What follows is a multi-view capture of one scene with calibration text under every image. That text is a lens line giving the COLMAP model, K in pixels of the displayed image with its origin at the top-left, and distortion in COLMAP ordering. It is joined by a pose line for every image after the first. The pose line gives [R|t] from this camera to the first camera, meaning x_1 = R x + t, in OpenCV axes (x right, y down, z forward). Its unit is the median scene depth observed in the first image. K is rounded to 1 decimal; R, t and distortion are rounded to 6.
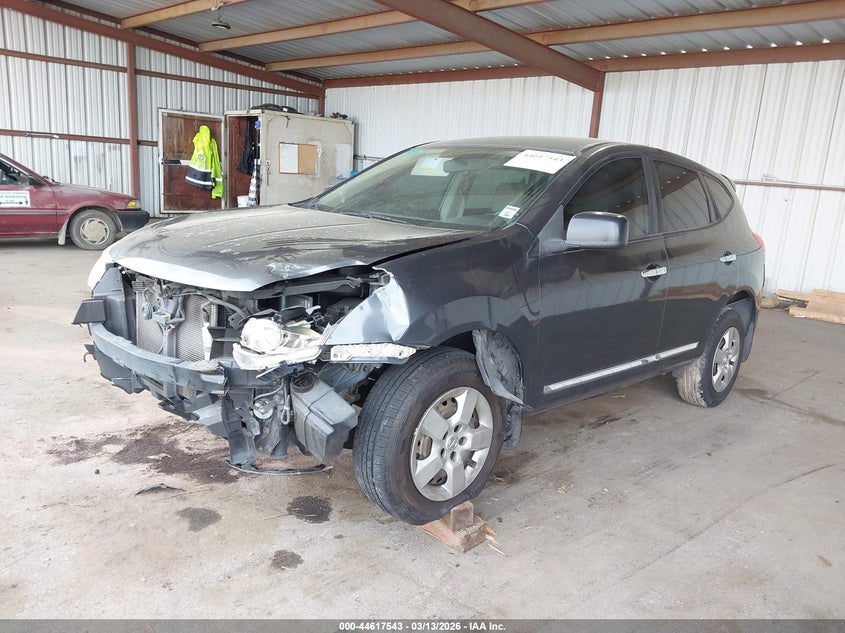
lens RADIAL K [[680.2, 0, 423.6], [0, 680.2, 318.8], [0, 0, 1]] dist [0.010863, 0.006369]
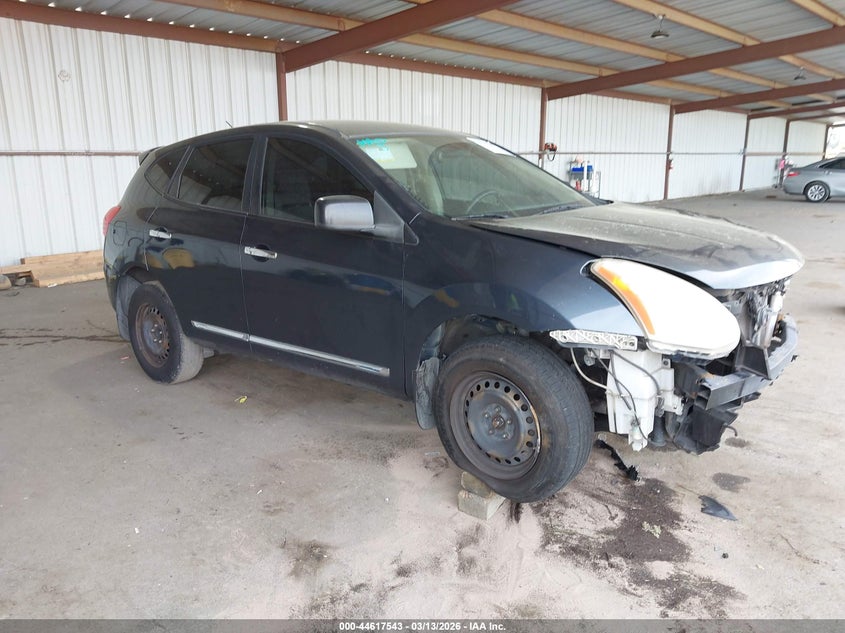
lens RADIAL K [[680.2, 0, 423.9], [0, 680.2, 315.6], [0, 0, 1]] dist [0.010863, 0.006369]
pose [[-0.098033, -0.292796, 0.951136, -1.062360], [0.219733, 0.925784, 0.307639, -0.350625], [-0.970622, 0.239155, -0.026421, 1.215268]]
